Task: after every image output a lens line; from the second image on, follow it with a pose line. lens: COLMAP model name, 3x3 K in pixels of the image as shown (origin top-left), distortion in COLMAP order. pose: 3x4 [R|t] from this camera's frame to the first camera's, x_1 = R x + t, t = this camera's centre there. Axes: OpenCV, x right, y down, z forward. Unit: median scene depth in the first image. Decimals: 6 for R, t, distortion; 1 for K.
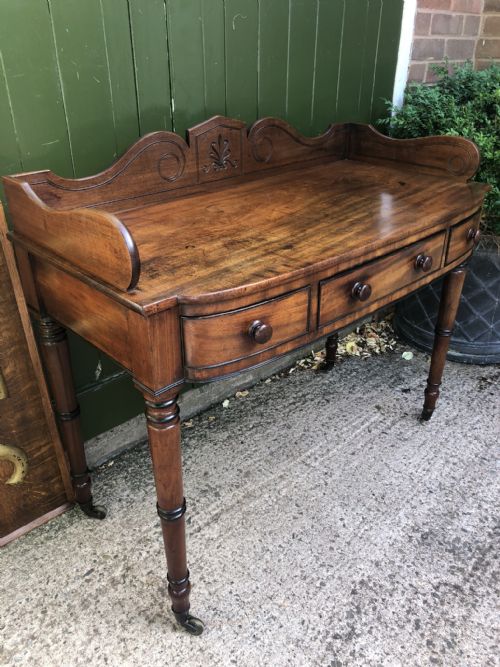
lens RADIAL K [[552.4, 0, 254.0], [0, 552.4, 334.0], [0, 0, 1]] dist [0.018076, -0.011023]
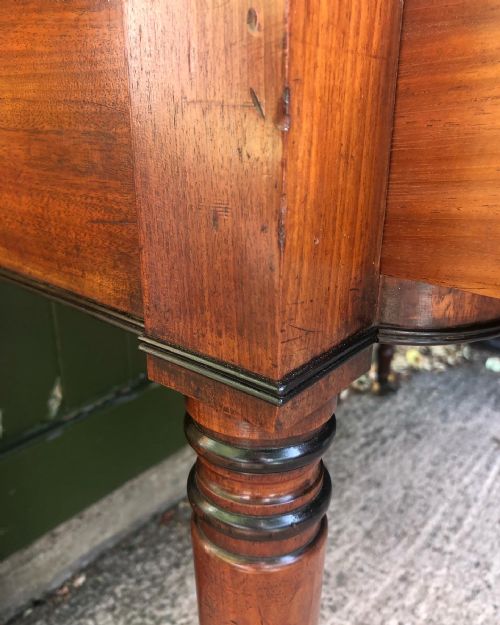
lens RADIAL K [[530.3, 0, 250.2], [0, 530.3, 334.2], [0, 0, 1]] dist [-0.002962, -0.004163]
pose [[0.993510, -0.047954, 0.103140, -0.156803], [0.058082, 0.993534, -0.097550, 0.067949], [-0.097795, 0.102908, 0.989872, 0.524695]]
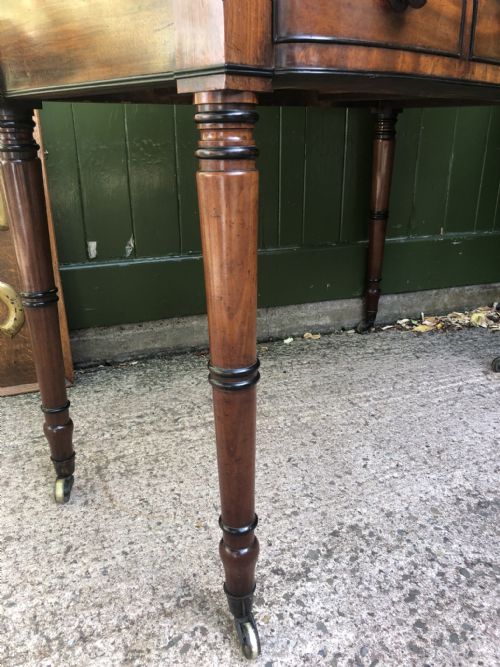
lens RADIAL K [[553.3, 0, 250.0], [0, 553.3, 333.5], [0, 0, 1]] dist [0.003675, 0.014227]
pose [[0.919126, 0.125239, -0.373528, 0.268742], [-0.176726, 0.978449, -0.106801, 0.281502], [0.352102, 0.164175, 0.921450, 0.274022]]
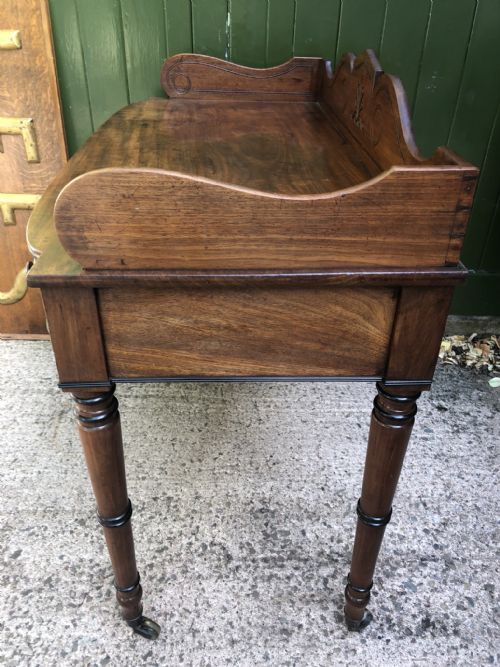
lens RADIAL K [[552.9, 0, 244.1], [0, 552.9, 340.7], [0, 0, 1]] dist [0.002384, 0.010073]
pose [[0.704156, 0.387722, -0.594841, 0.710796], [-0.348801, 0.918586, 0.185842, -0.055720], [0.618468, 0.076620, 0.782066, 0.228826]]
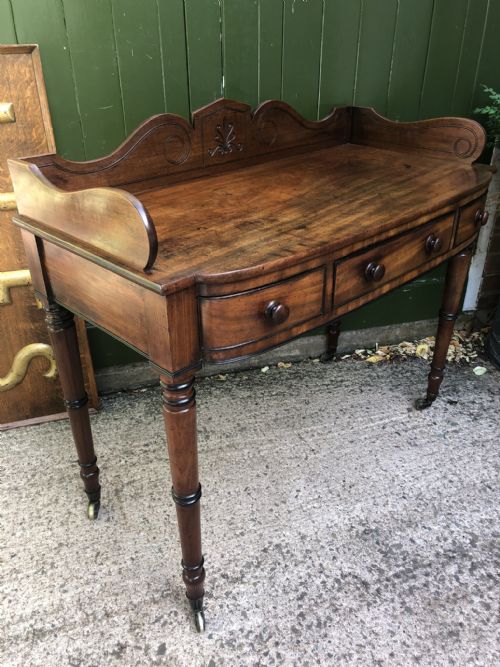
lens RADIAL K [[553.3, 0, 250.0], [0, 553.3, 333.5], [0, 0, 1]] dist [0.003675, 0.014227]
pose [[0.899005, 0.202895, -0.388102, 0.420971], [-0.201250, 0.978489, 0.045364, 0.020721], [0.388958, 0.037323, 0.920499, 0.009330]]
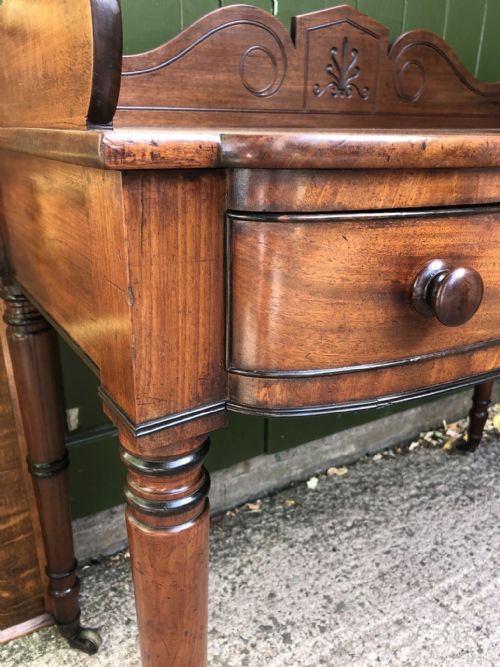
lens RADIAL K [[560.9, 0, 249.2], [0, 560.9, 331.7], [0, 0, 1]] dist [-0.011948, 0.011776]
pose [[0.981417, 0.080027, -0.174404, -0.030015], [-0.102763, 0.986759, -0.125488, 0.049795], [0.162052, 0.141078, 0.976645, 0.389061]]
